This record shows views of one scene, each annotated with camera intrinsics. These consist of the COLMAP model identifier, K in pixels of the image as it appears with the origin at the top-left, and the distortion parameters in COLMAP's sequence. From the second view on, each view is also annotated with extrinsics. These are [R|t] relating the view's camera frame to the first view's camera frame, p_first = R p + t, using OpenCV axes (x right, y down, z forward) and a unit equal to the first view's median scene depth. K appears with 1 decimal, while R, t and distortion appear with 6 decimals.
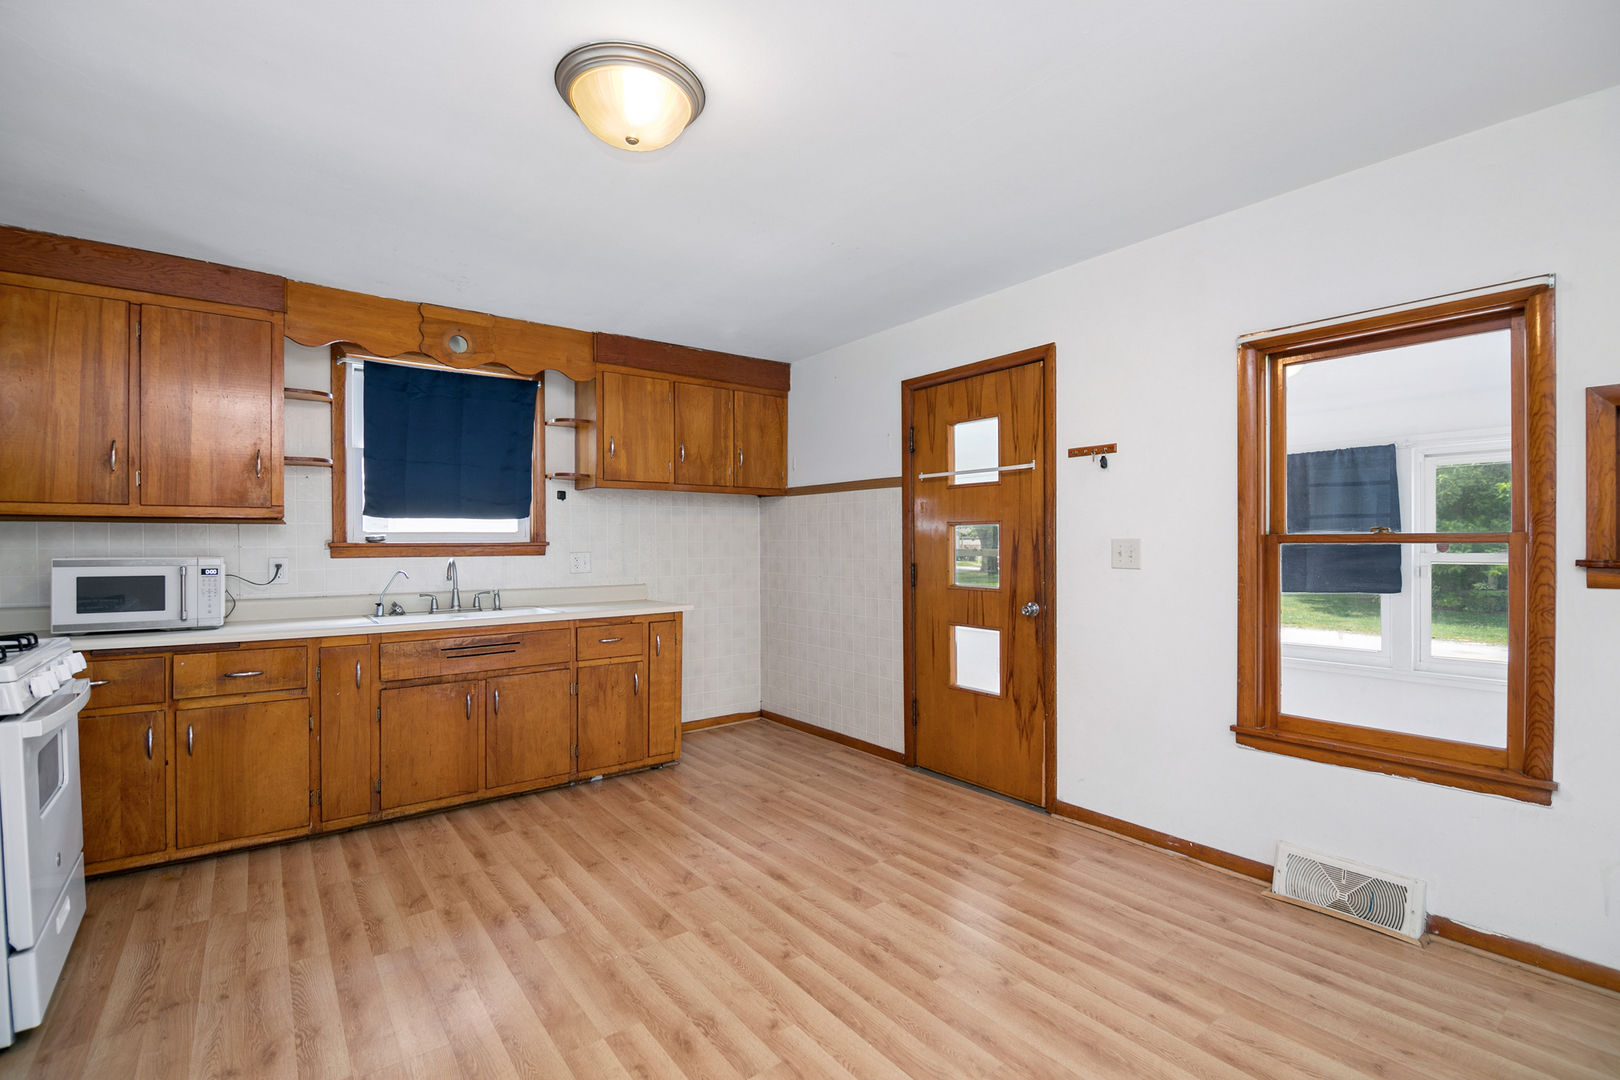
lens RADIAL K [[722.6, 0, 810.0], [0, 722.6, 540.0], [0, 0, 1]] dist [0.000465, -0.012224]
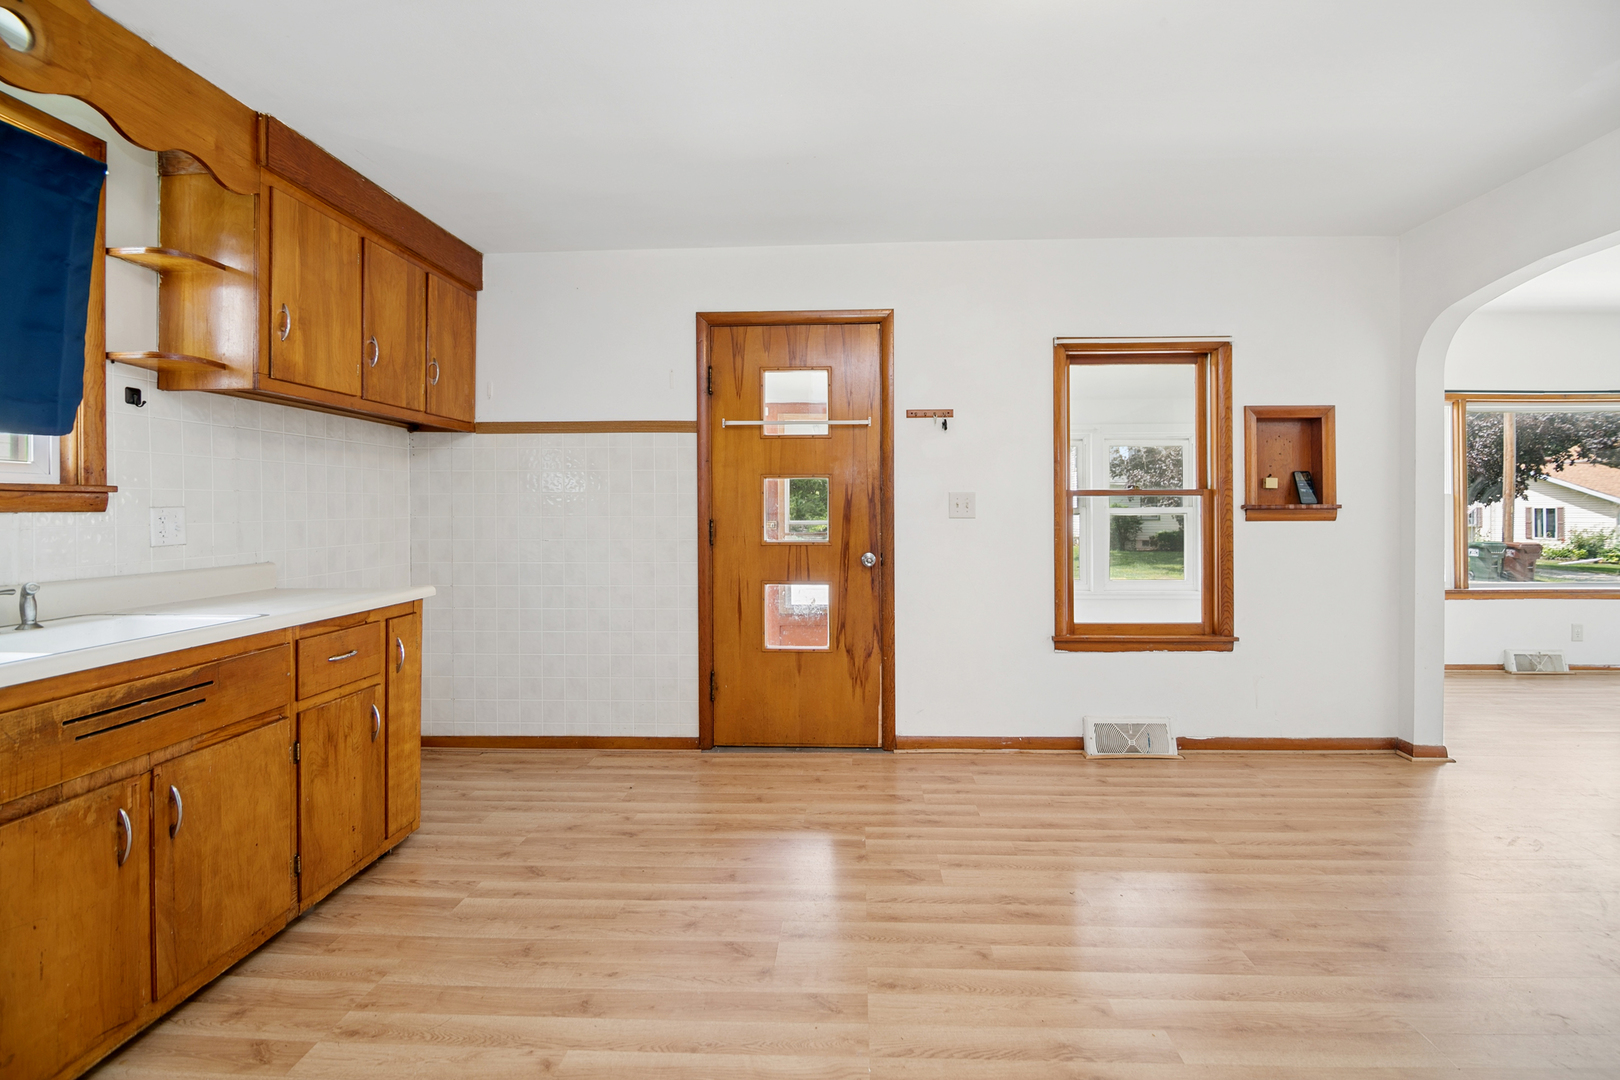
lens RADIAL K [[732.3, 0, 813.7], [0, 732.3, 502.4], [0, 0, 1]] dist [0.001771, -0.012891]
pose [[0.644747, 0.008576, 0.764348, -0.515162], [-0.001710, 0.999951, -0.009777, 0.022133], [-0.764394, 0.004996, 0.644730, 0.354698]]
